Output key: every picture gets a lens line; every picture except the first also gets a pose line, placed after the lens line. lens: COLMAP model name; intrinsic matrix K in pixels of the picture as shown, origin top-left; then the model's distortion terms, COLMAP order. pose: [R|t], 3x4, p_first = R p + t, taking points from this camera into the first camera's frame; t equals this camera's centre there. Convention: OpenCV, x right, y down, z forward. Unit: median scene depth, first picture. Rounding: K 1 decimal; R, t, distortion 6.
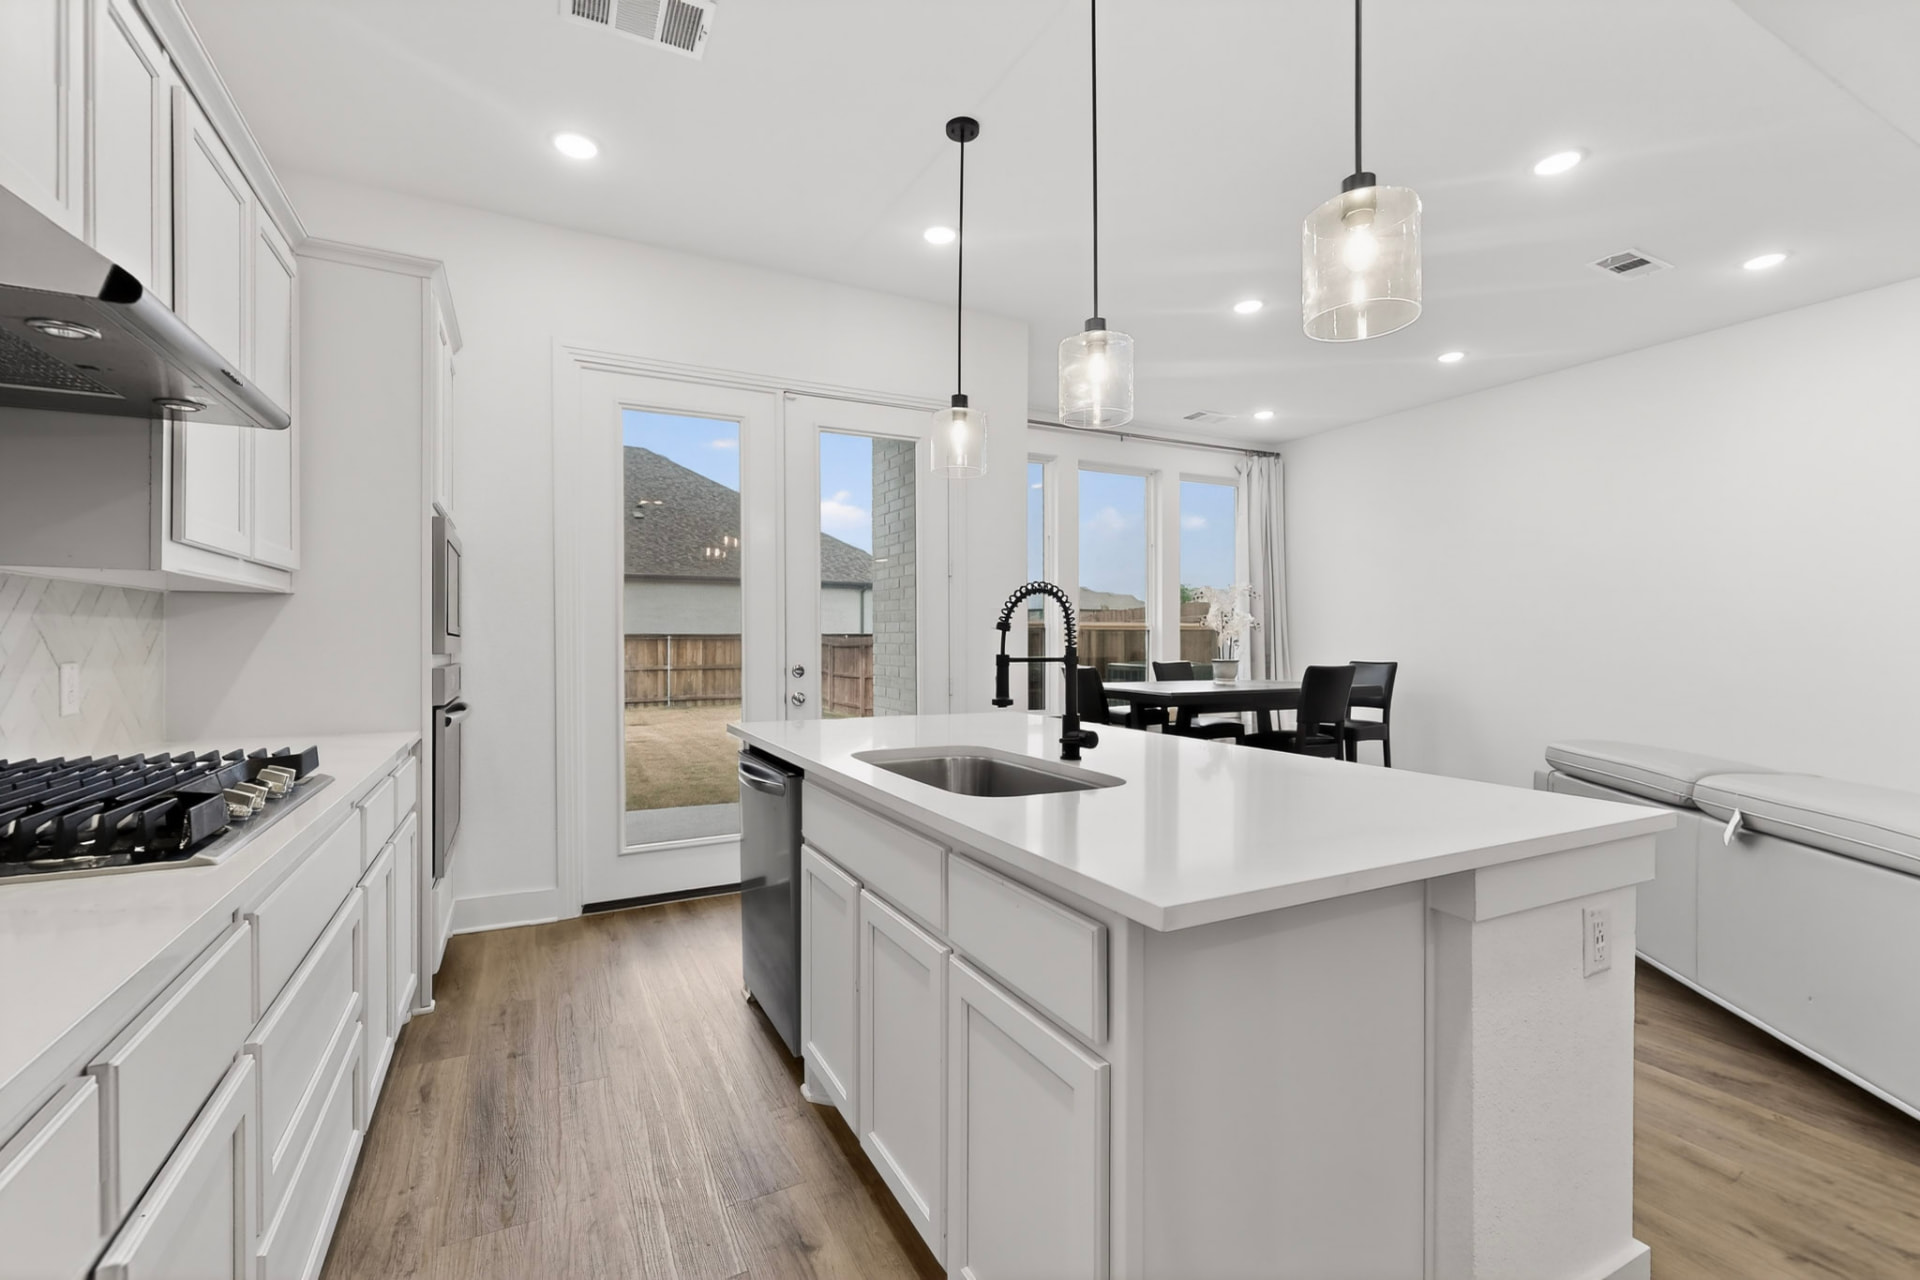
lens RADIAL K [[843.0, 0, 971.7], [0, 843.0, 636.7], [0, 0, 1]] dist [-0.001313, 0.000029]
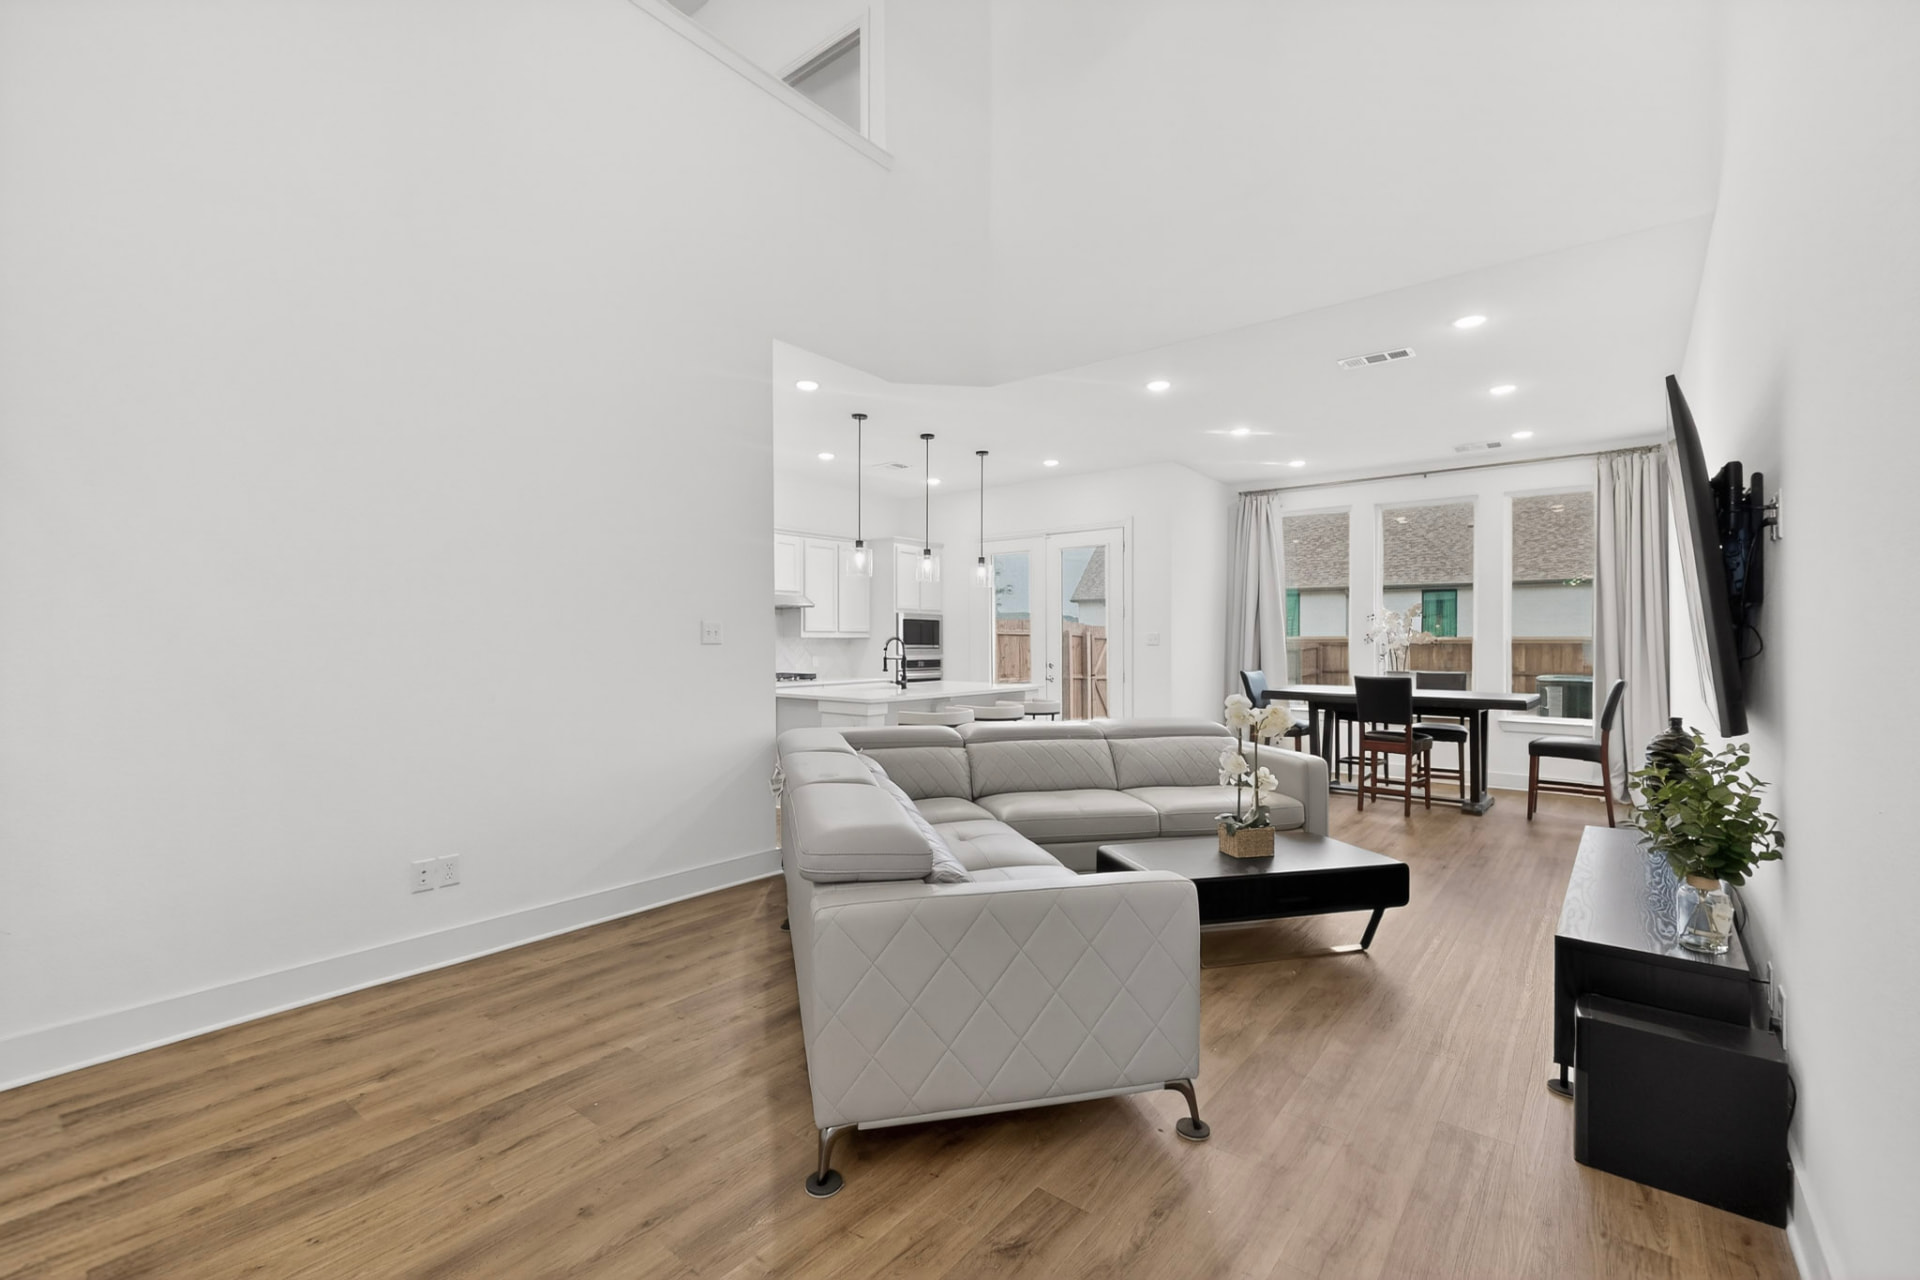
lens RADIAL K [[843.0, 0, 956.6], [0, 843.0, 636.5], [0, 0, 1]] dist [-0.001313, 0.000029]
pose [[0.401657, -0.002950, -0.915785, 1.025867], [-0.001565, 0.999991, -0.003907, -0.014931], [0.915789, 0.003002, 0.401649, -0.042418]]
